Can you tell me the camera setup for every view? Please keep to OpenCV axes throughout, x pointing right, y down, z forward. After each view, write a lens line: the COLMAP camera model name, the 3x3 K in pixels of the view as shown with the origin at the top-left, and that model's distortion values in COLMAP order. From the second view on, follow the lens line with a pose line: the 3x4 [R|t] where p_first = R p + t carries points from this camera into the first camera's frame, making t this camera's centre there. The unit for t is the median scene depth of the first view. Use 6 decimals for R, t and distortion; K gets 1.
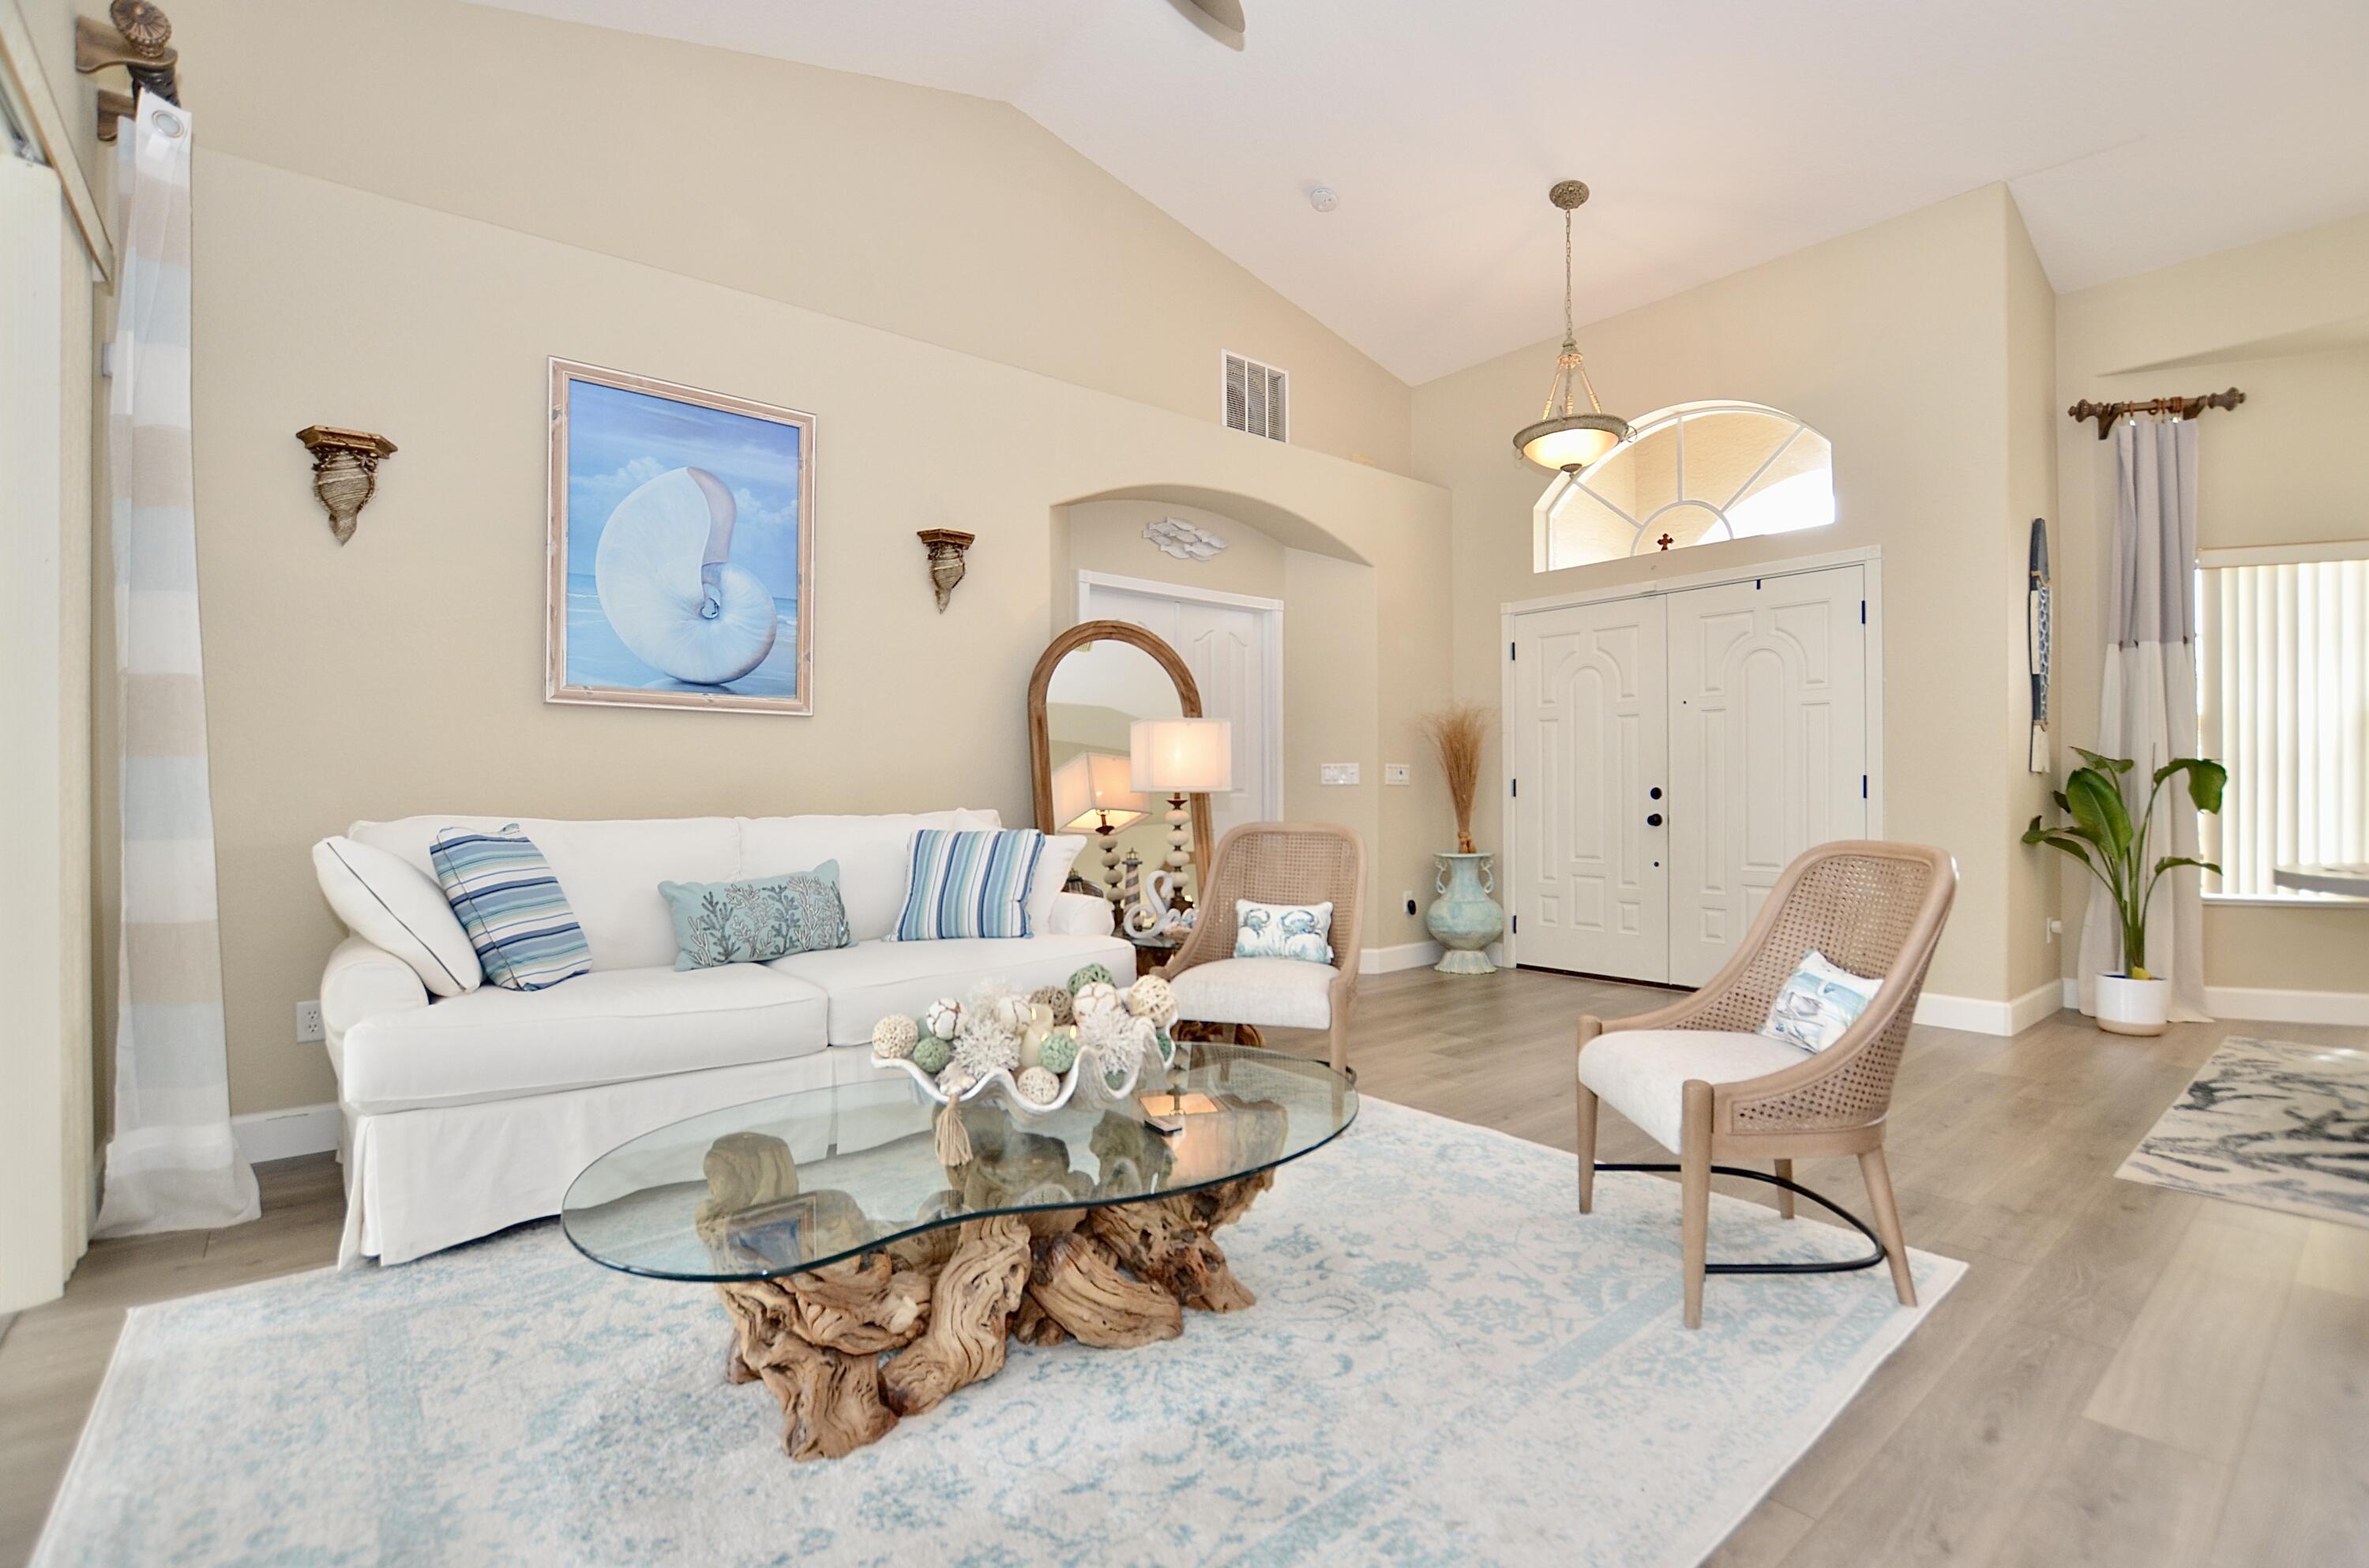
lens RADIAL K [[1064.0, 0, 1196.4], [0, 1064.0, 794.0], [0, 0, 1]] dist [-0.030161, 0.000693]
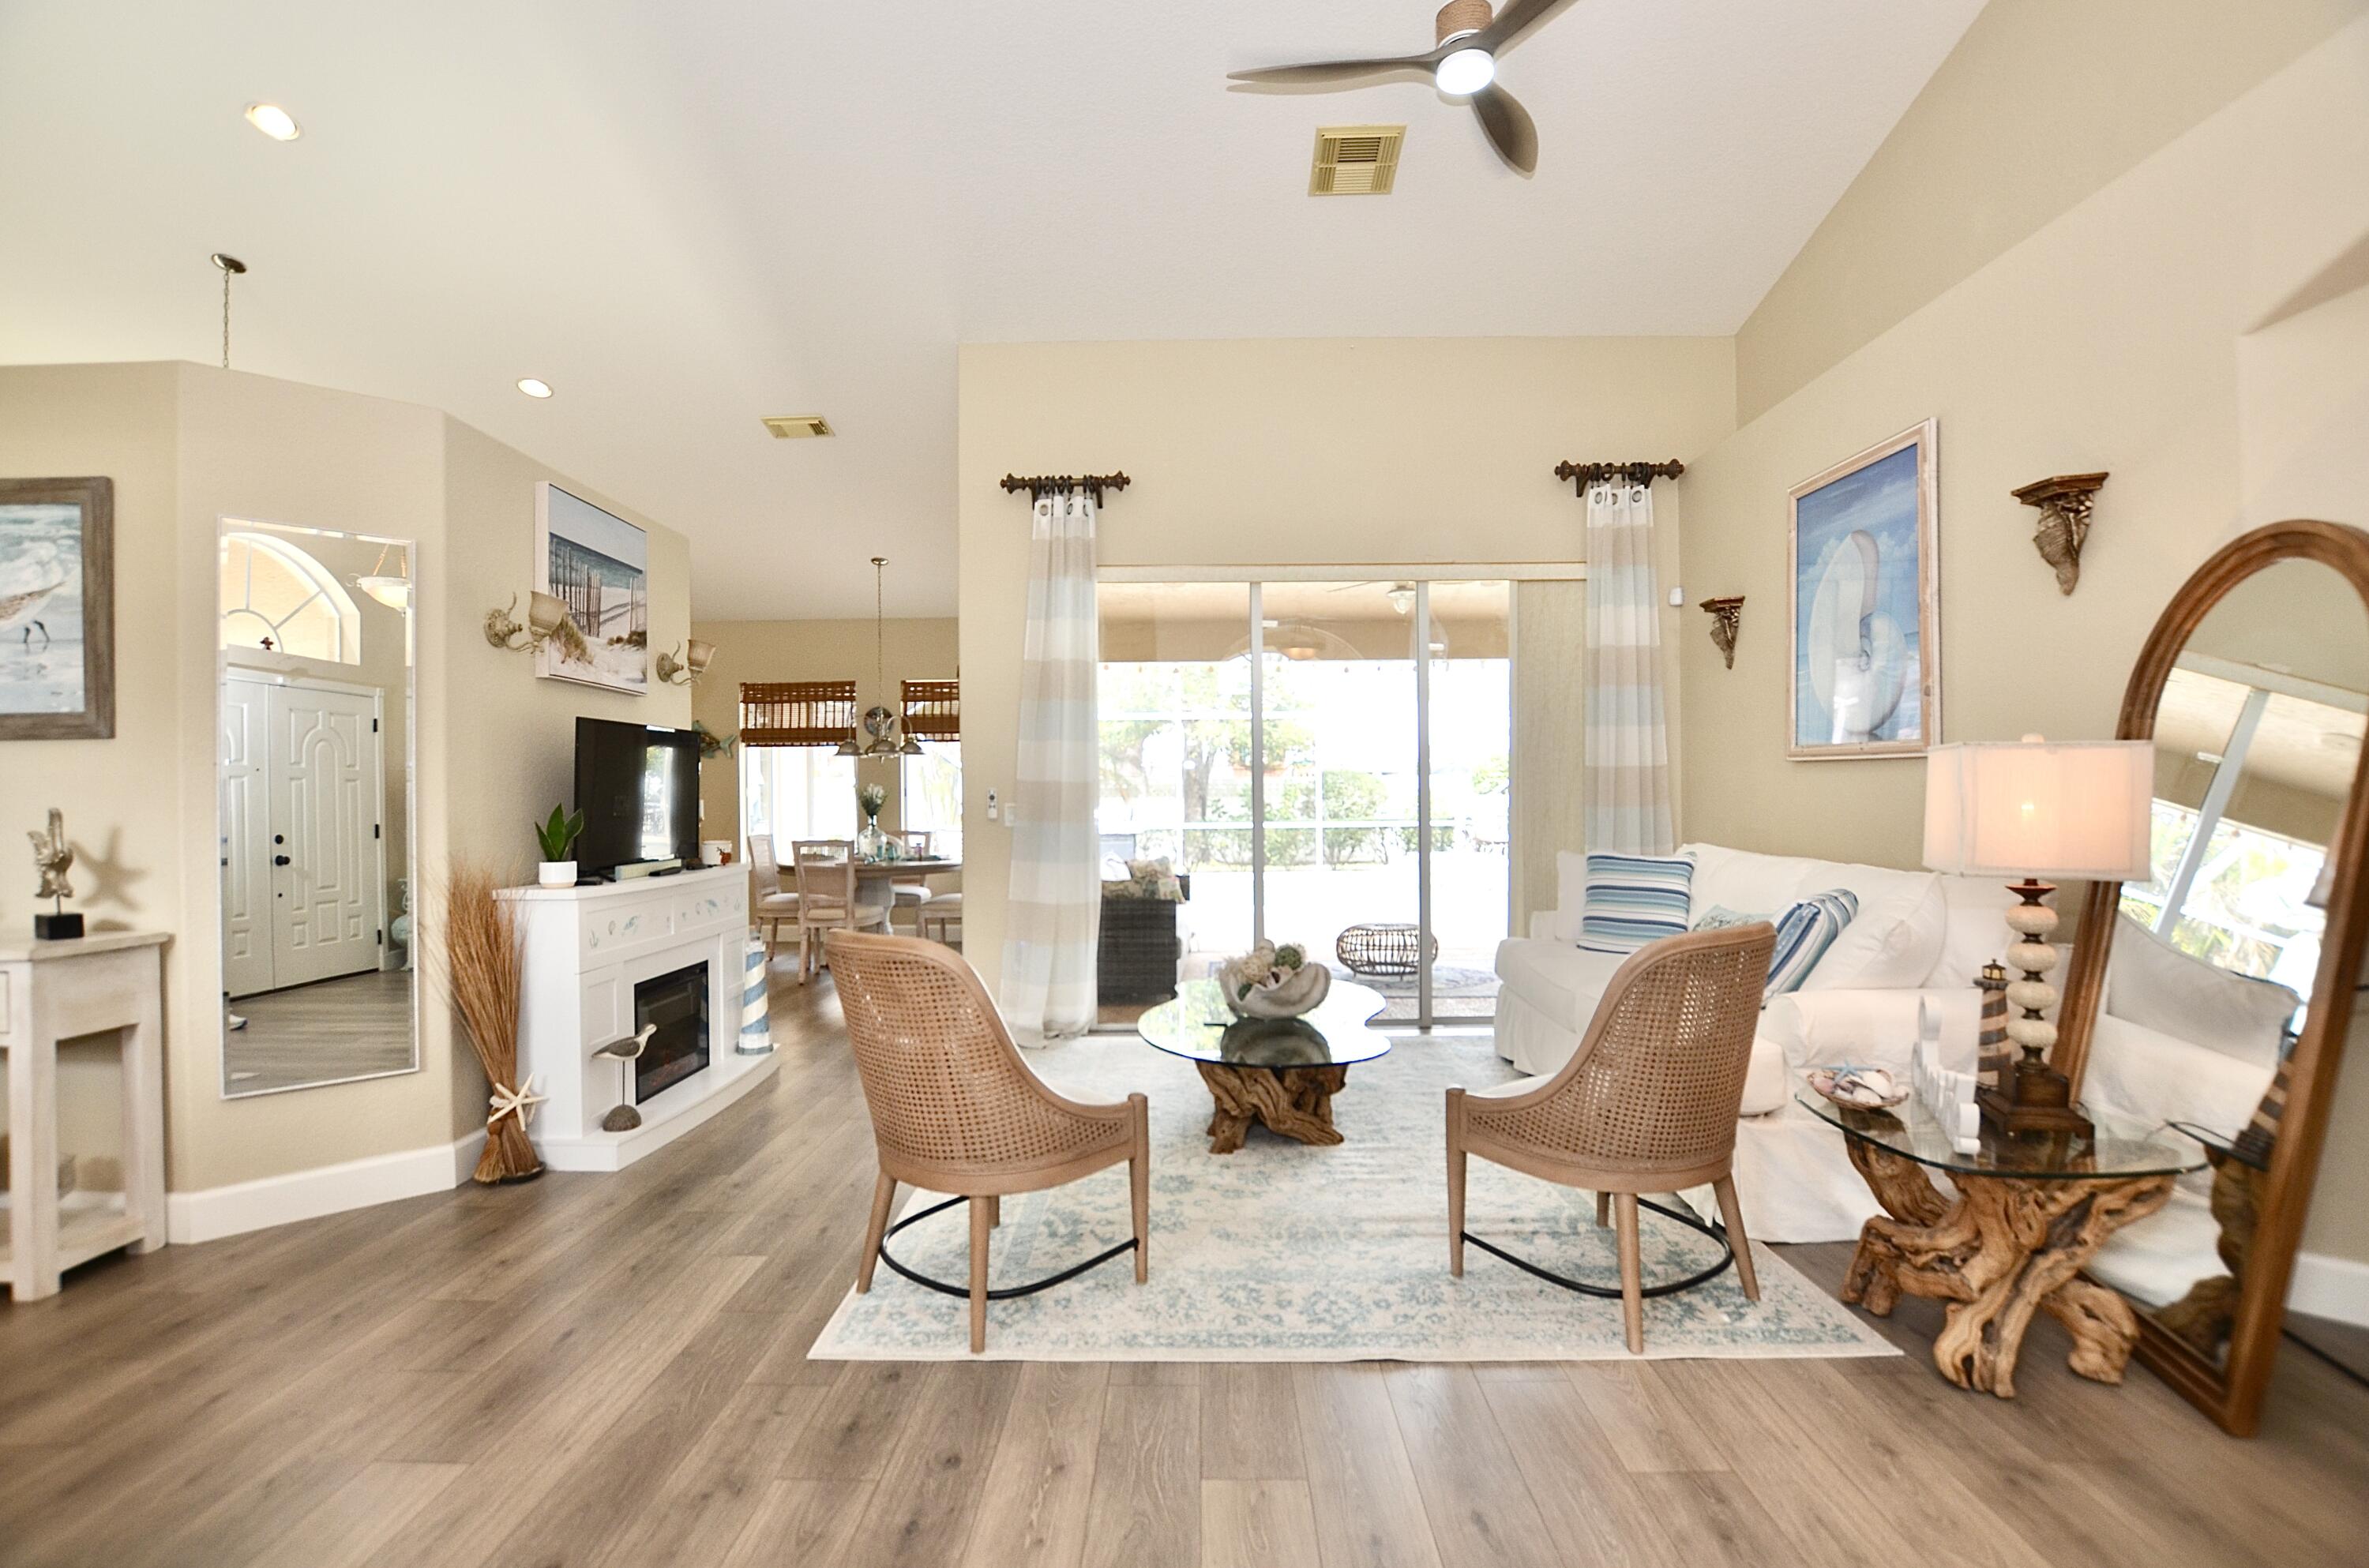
lens RADIAL K [[1064.0, 0, 1196.4], [0, 1064.0, 794.0], [0, 0, 1]] dist [-0.030161, 0.000693]
pose [[-0.637278, 0.013005, -0.770525, 0.760245], [0.009848, 0.999913, 0.008731, -0.058944], [0.770571, -0.002024, -0.637350, 1.149853]]
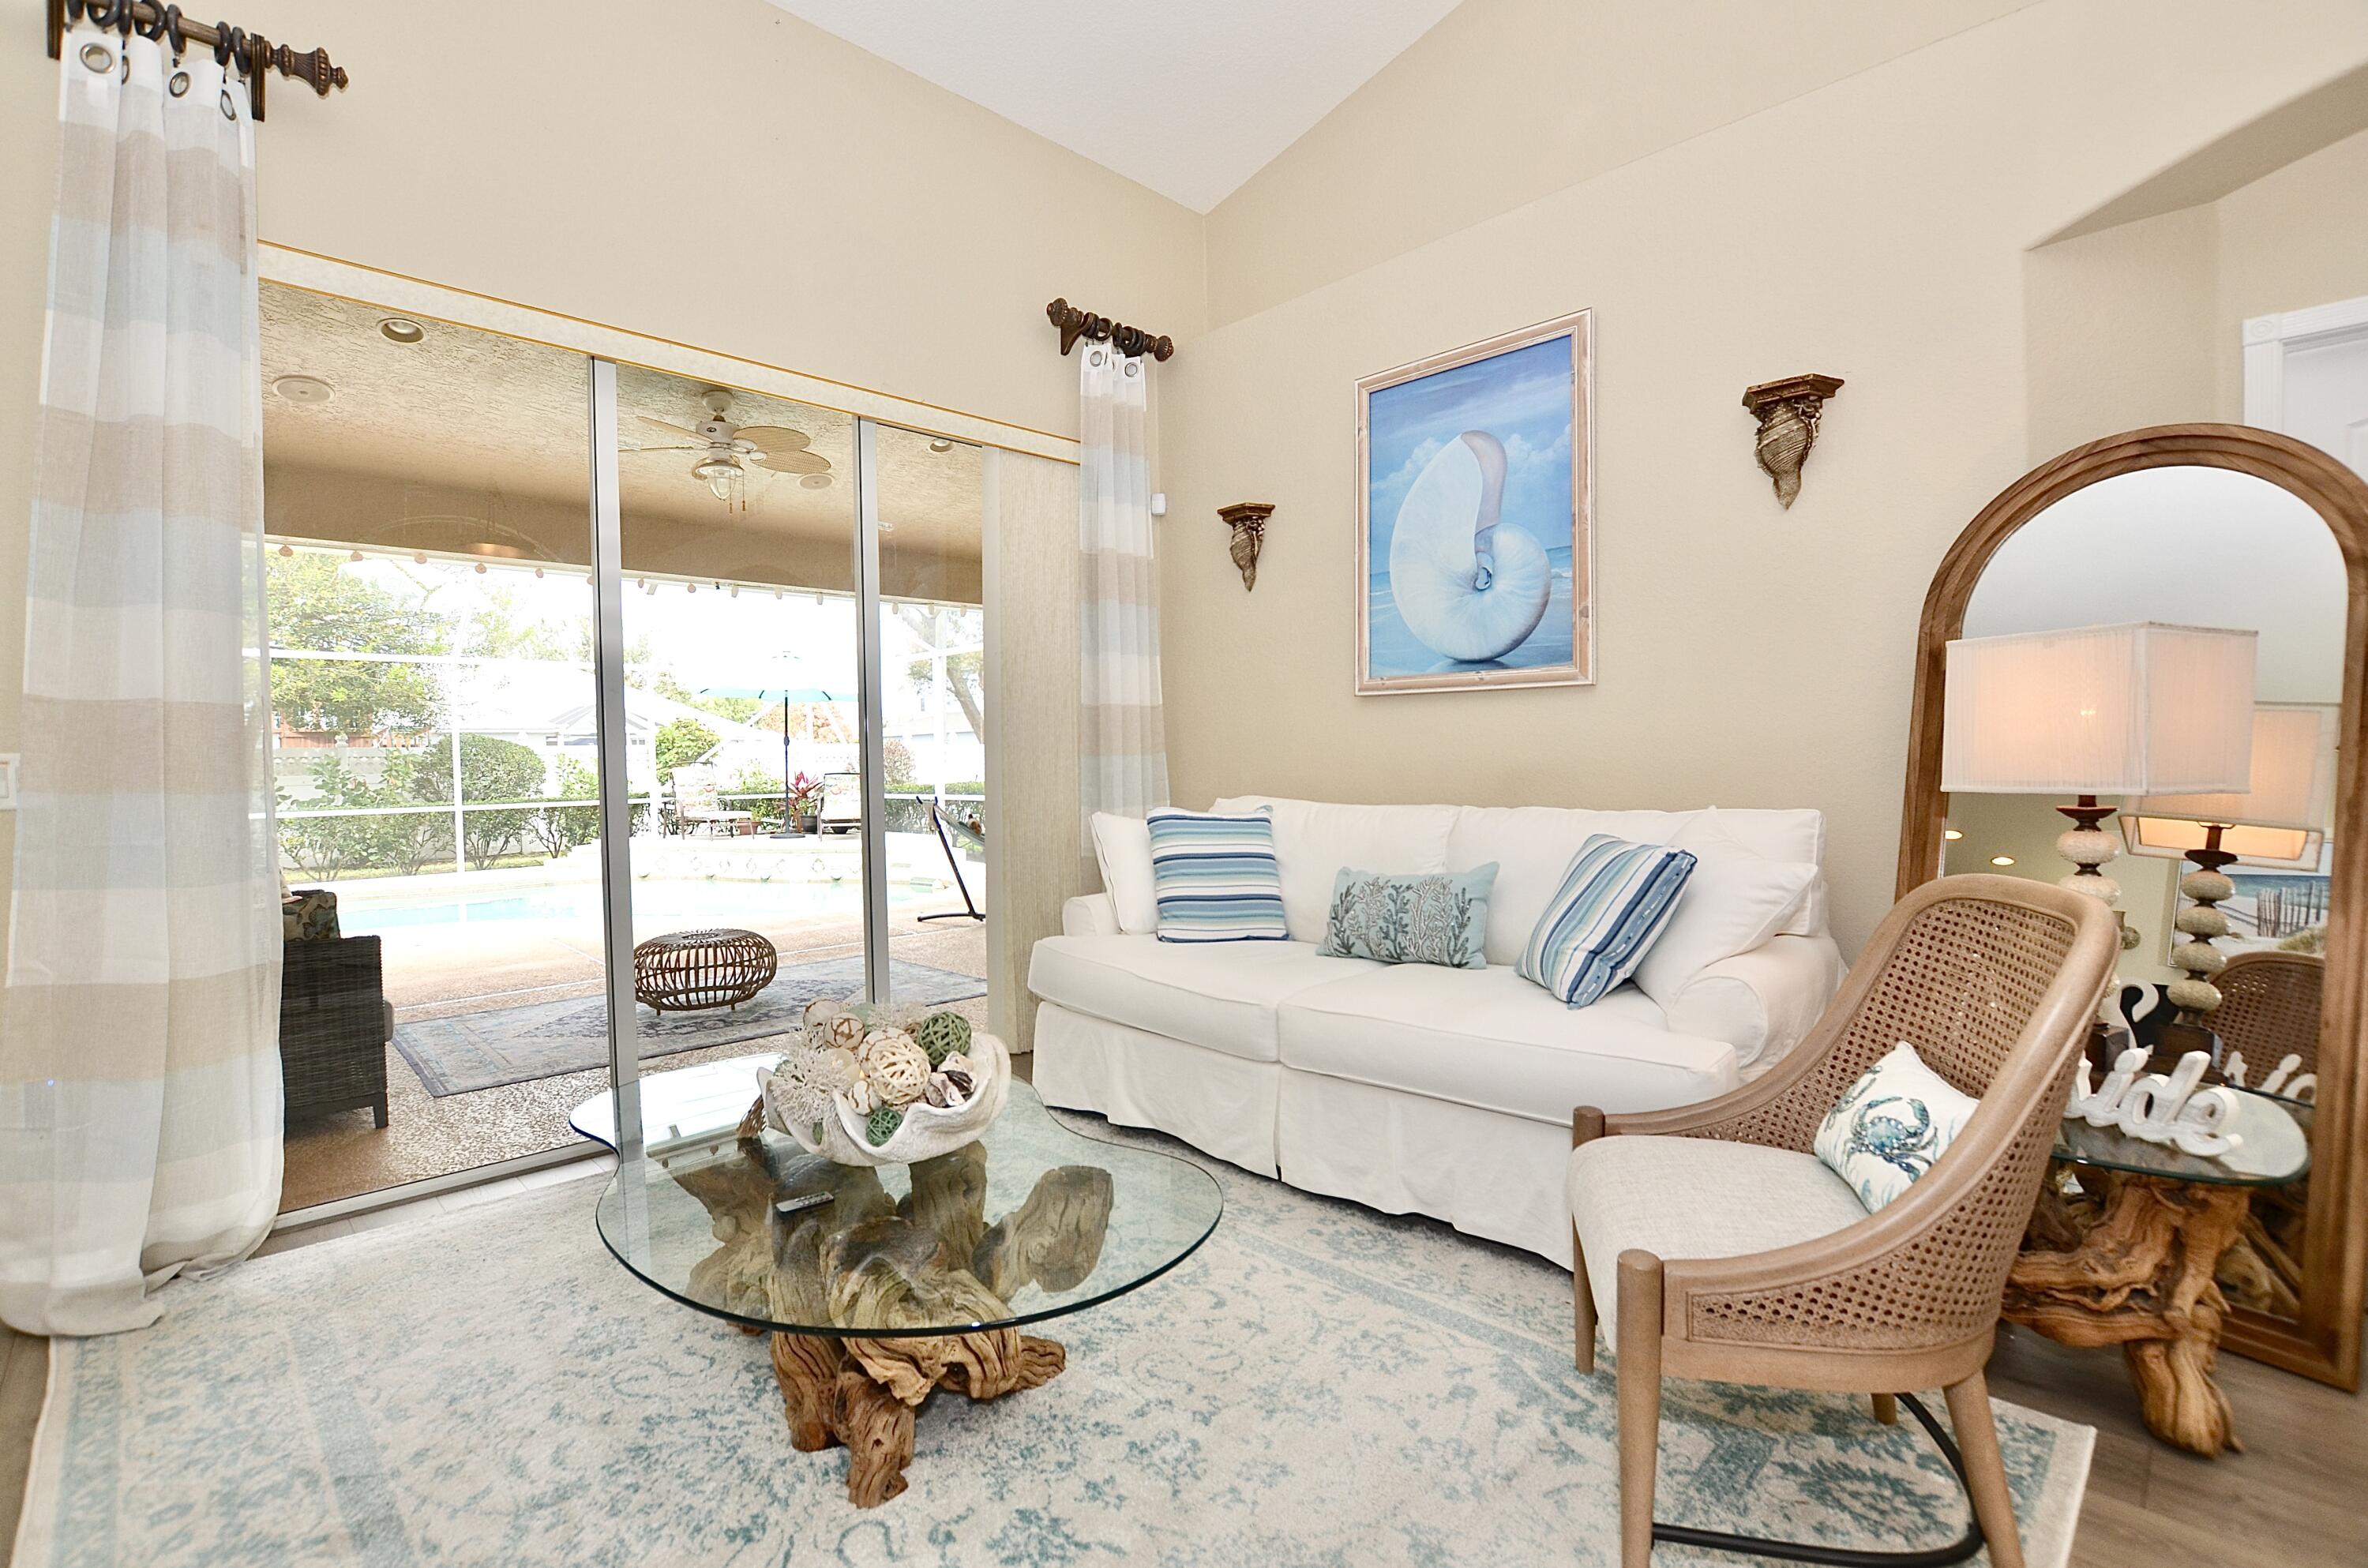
lens RADIAL K [[1063.6, 0, 1195.9], [0, 1063.6, 794.0], [0, 0, 1]] dist [-0.030161, 0.000693]
pose [[0.091305, 0.037331, -0.995123, 0.445869], [0.012696, 0.999172, 0.038647, -0.026462], [0.995742, -0.016163, 0.090756, 0.661011]]
